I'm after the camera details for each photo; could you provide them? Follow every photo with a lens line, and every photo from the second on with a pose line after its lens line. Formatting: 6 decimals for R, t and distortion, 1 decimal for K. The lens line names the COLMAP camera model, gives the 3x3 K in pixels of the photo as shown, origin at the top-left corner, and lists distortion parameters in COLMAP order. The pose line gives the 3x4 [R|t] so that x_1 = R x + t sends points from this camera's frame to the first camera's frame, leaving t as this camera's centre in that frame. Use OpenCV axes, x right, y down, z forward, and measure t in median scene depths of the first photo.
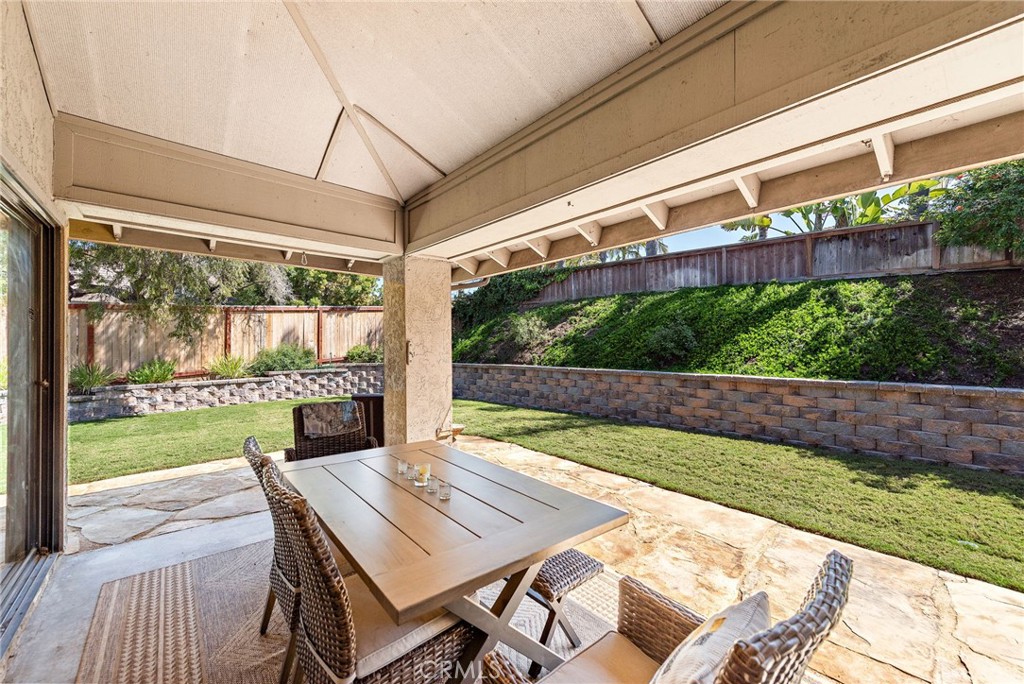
lens RADIAL K [[412.8, 0, 511.8], [0, 412.8, 341.5], [0, 0, 1]] dist [0.001241, -0.000312]
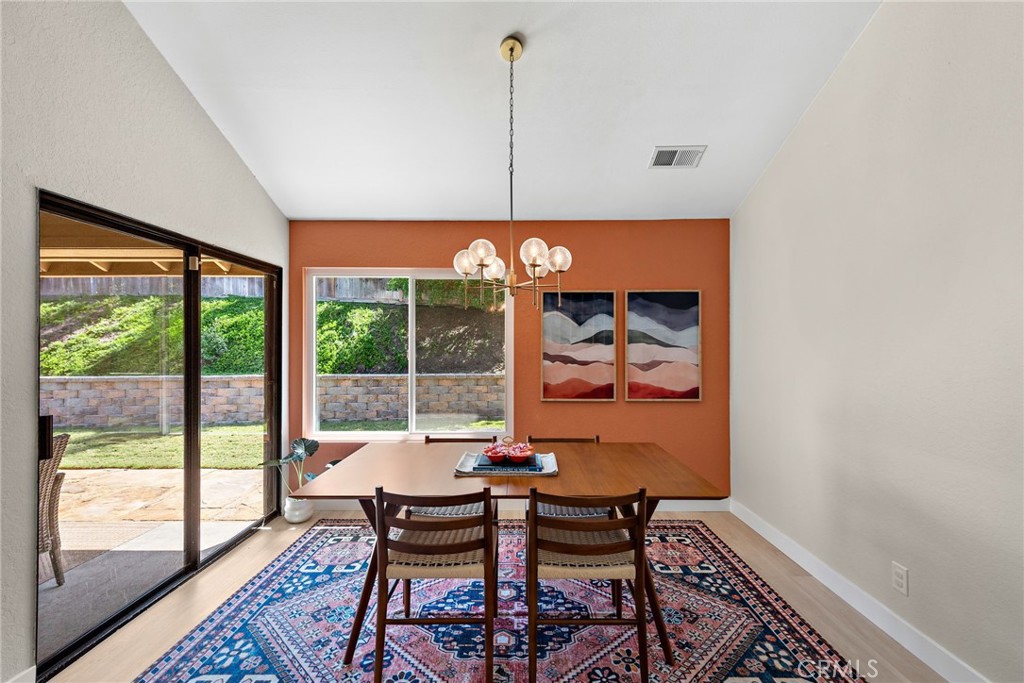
lens RADIAL K [[412.8, 0, 505.1], [0, 412.8, 343.8], [0, 0, 1]] dist [0.001241, -0.000312]
pose [[0.630191, 0.003874, 0.776431, 0.032251], [-0.006403, 0.999979, 0.000208, -0.010817], [-0.776414, -0.005103, 0.630202, -0.222361]]
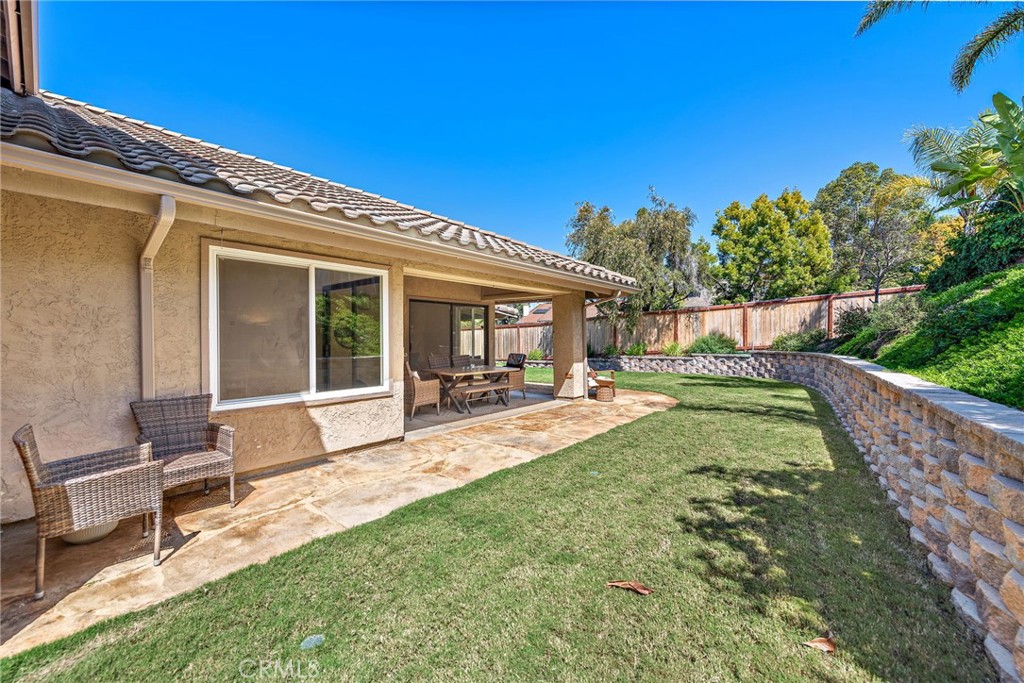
lens RADIAL K [[412.8, 0, 505.3], [0, 412.8, 341.6], [0, 0, 1]] dist [0.001241, -0.000312]
pose [[0.156266, 0.018160, -0.987548, 0.738243], [0.004145, 0.999810, 0.019042, 0.002501], [0.987706, -0.007069, 0.156161, 0.138981]]
